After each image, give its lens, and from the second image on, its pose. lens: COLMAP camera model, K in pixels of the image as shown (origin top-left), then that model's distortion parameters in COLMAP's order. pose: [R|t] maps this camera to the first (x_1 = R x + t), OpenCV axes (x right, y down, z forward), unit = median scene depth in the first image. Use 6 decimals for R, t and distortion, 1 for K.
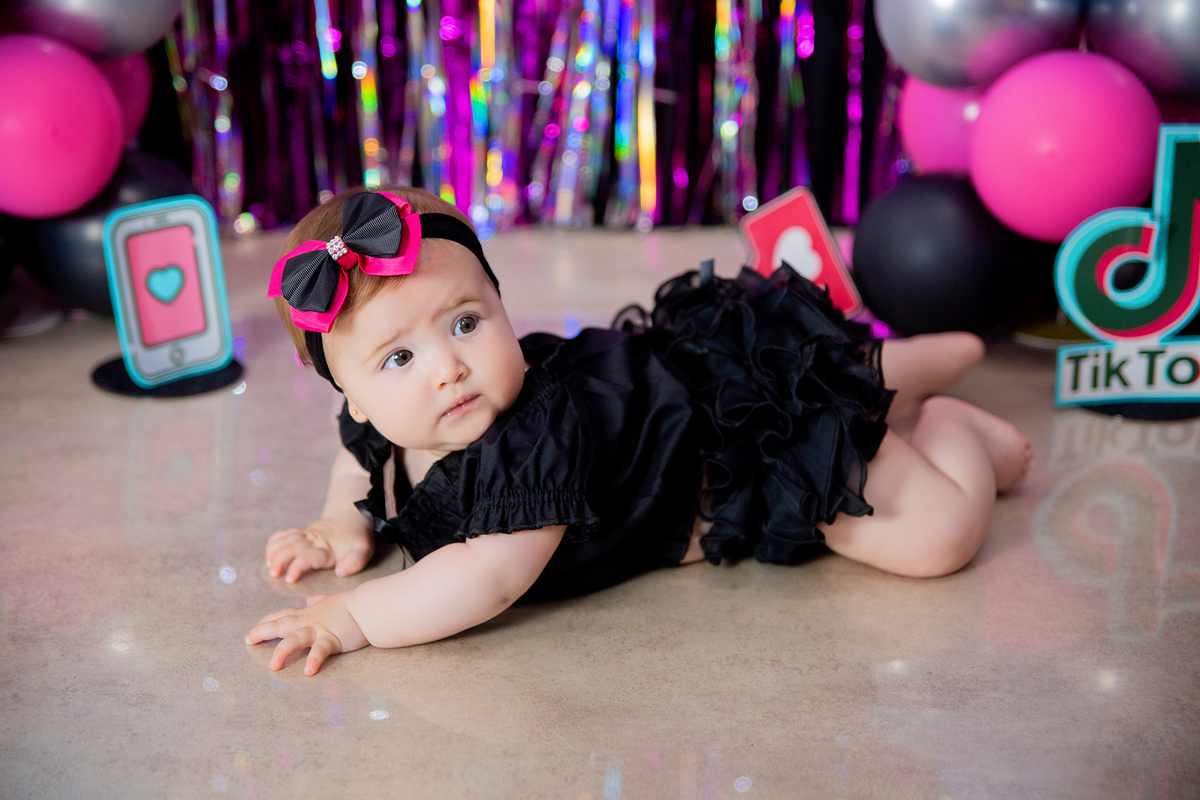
lens RADIAL K [[2230.4, 0, 600.9], [0, 2230.4, 401.5], [0, 0, 1]] dist [0.232975, 0.000000]
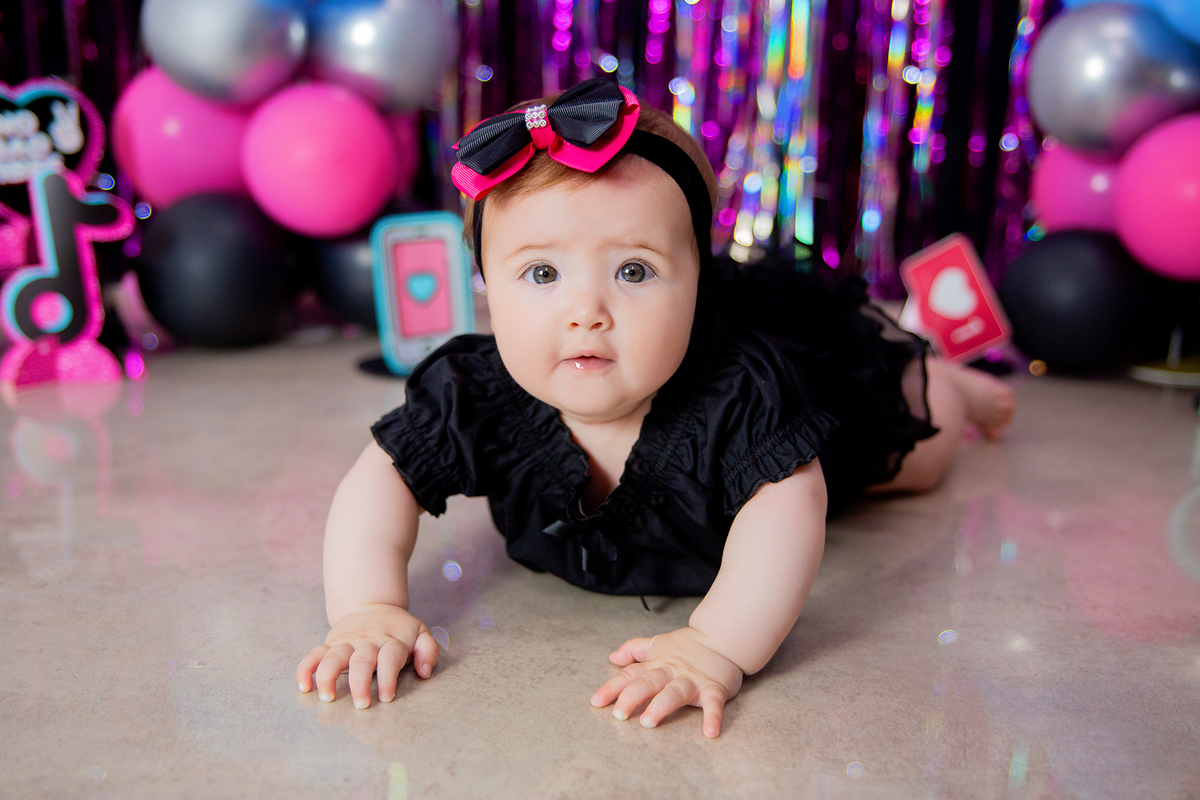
lens RADIAL K [[1406.2, 0, 593.8], [0, 1406.2, 404.4], [0, 0, 1]] dist [-0.000797, 0.000000]
pose [[0.997657, 0.035885, -0.058246, -0.059387], [-0.041038, 0.995111, -0.089837, 0.071271], [0.054737, 0.092017, 0.994252, 0.283010]]
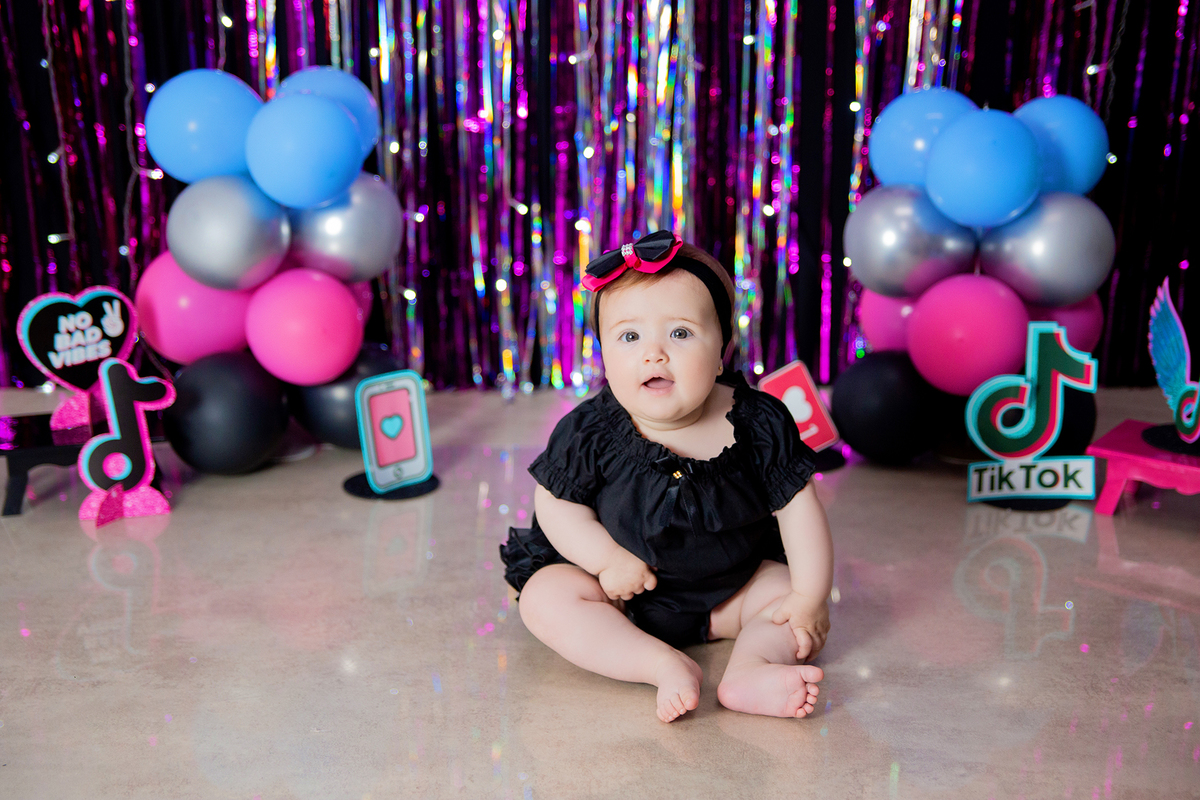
lens RADIAL K [[1691.9, 0, 601.6], [0, 1691.9, 397.5], [0, 0, 1]] dist [0.098152, 0.000000]
pose [[0.999977, -0.006752, 0.000746, -0.049636], [0.006787, 0.997746, -0.066760, 0.006895], [-0.000293, 0.066764, 0.997769, -0.169522]]
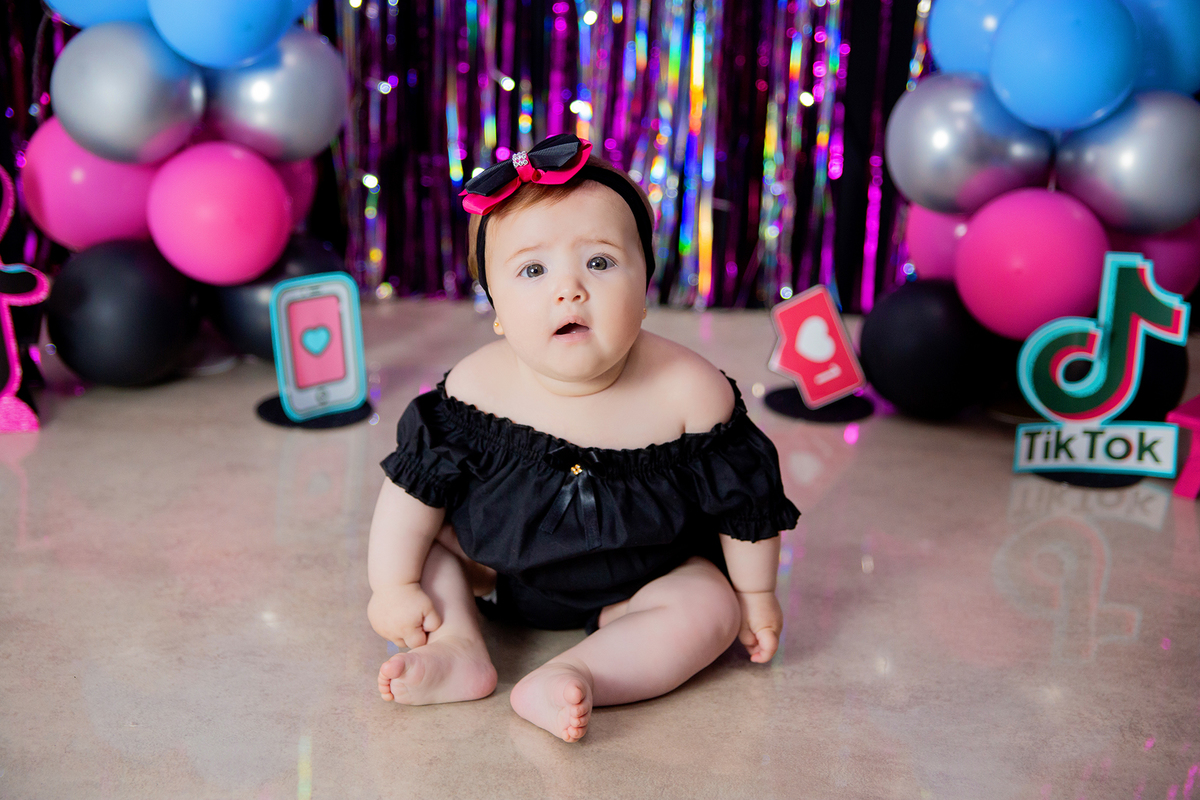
lens RADIAL K [[1850.2, 0, 592.2], [0, 1850.2, 403.7], [0, 0, 1]] dist [0.134491, 0.000000]
pose [[0.997398, 0.048824, -0.053051, 0.021197], [-0.049483, 0.998712, -0.011183, -0.012396], [0.052436, 0.013779, 0.998529, -0.046088]]
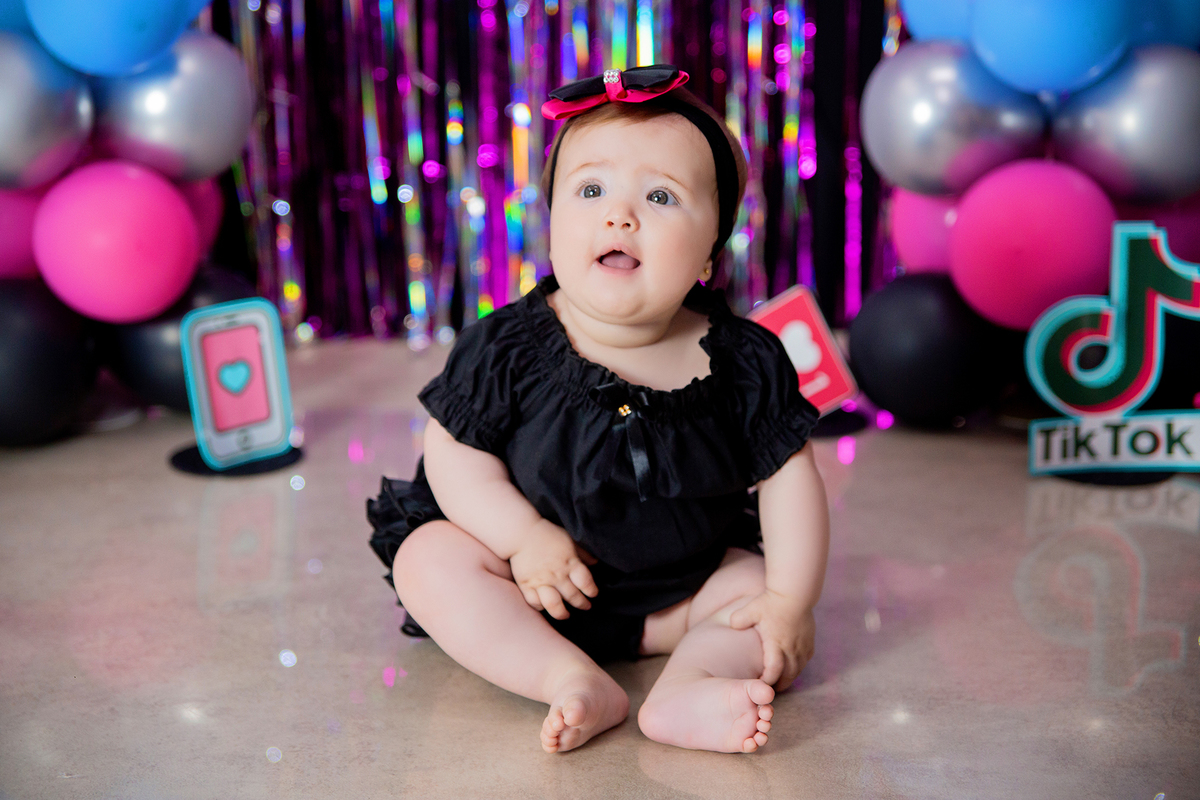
lens RADIAL K [[2230.4, 0, 596.5], [0, 2230.4, 396.5], [0, 0, 1]] dist [0.232975, 0.000000]
pose [[0.999619, -0.013265, -0.024192, 0.015007], [0.011514, 0.997398, -0.071162, 0.039959], [0.025073, 0.070857, 0.997171, -0.117574]]
